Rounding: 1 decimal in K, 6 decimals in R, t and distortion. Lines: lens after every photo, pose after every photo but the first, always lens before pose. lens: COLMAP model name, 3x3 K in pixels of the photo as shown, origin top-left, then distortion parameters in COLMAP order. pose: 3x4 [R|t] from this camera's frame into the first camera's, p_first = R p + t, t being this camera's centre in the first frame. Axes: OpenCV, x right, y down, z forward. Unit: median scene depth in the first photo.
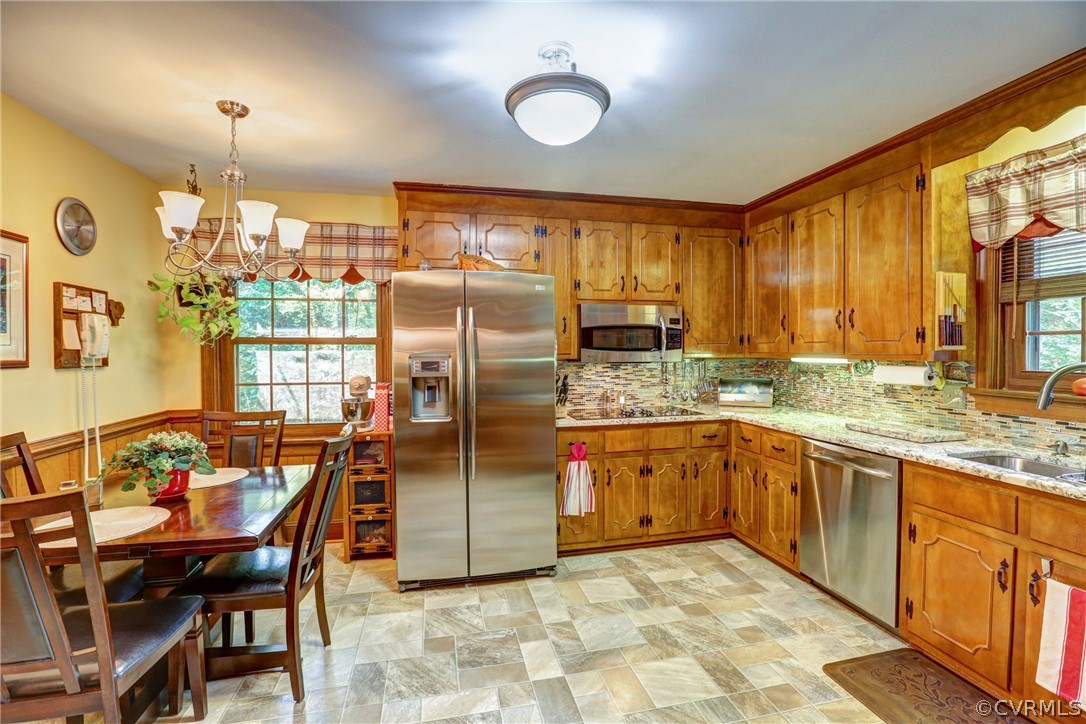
lens RADIAL K [[492.0, 0, 546.1], [0, 492.0, 361.6], [0, 0, 1]] dist [-0.043032, 0.011699]
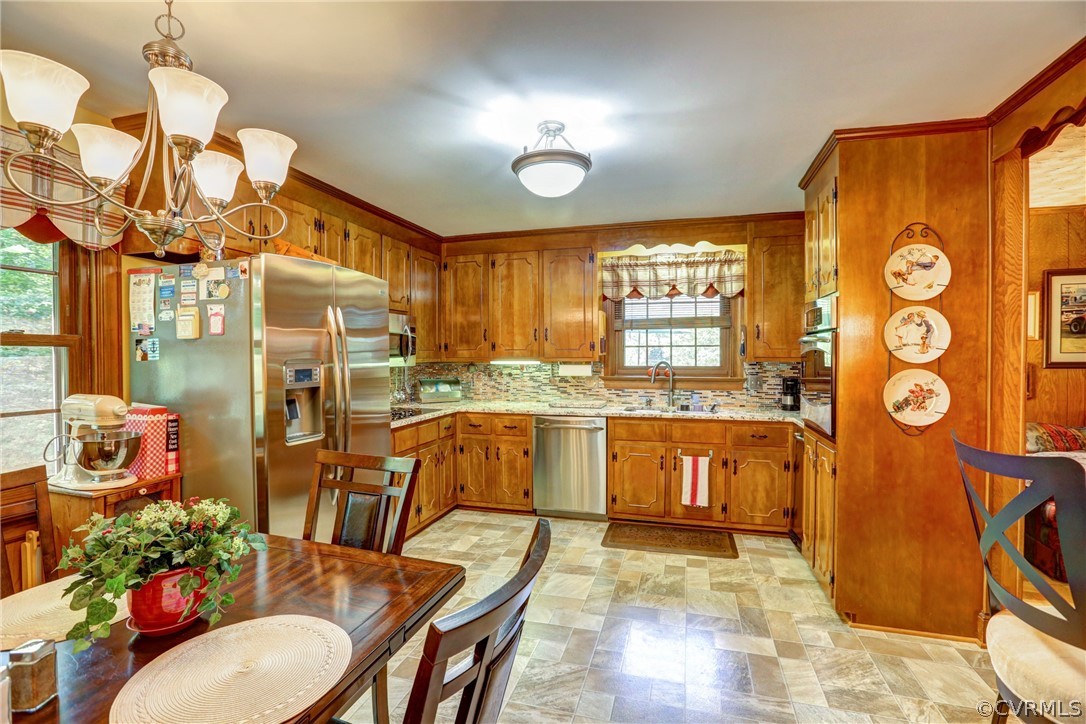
lens RADIAL K [[492.0, 0, 551.0], [0, 492.0, 362.0], [0, 0, 1]] dist [-0.043032, 0.011699]
pose [[0.485019, -0.011117, 0.874433, -0.640811], [0.022169, 0.999754, 0.000414, -0.002587], [-0.874222, 0.019185, 0.485146, 0.209017]]
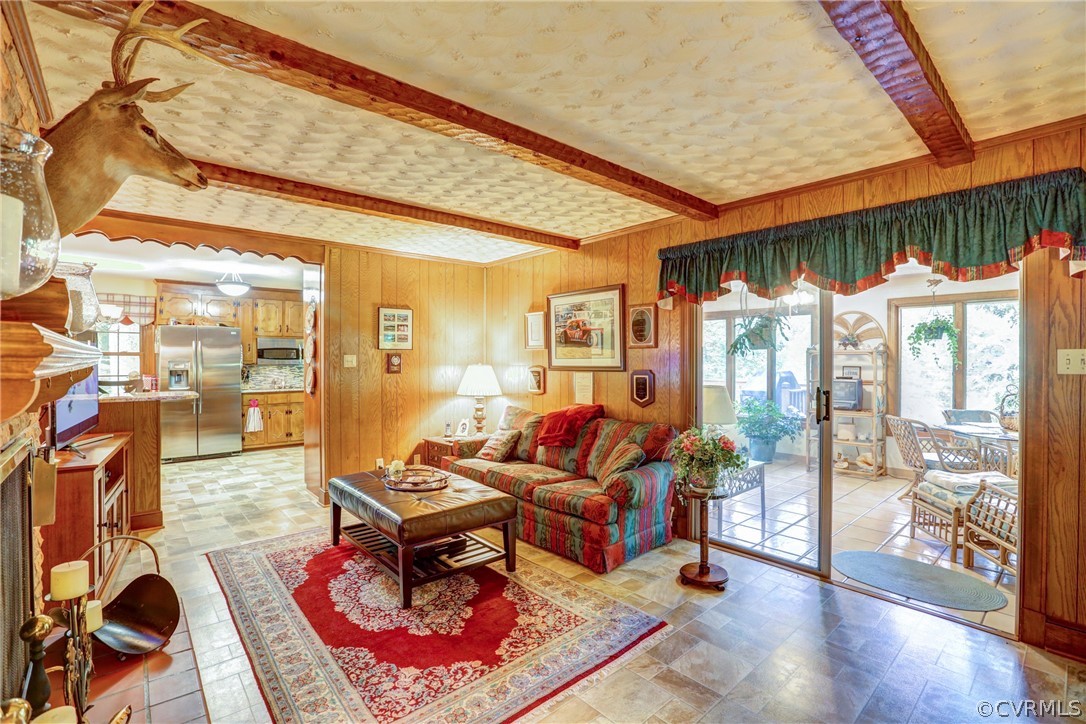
lens RADIAL K [[492.0, 0, 543.5], [0, 492.0, 357.1], [0, 0, 1]] dist [-0.043032, 0.011699]
pose [[0.879315, 0.003211, 0.476229, 0.171486], [0.010646, 0.999595, -0.026398, 0.040944], [-0.476121, 0.028282, 0.878925, -1.590015]]
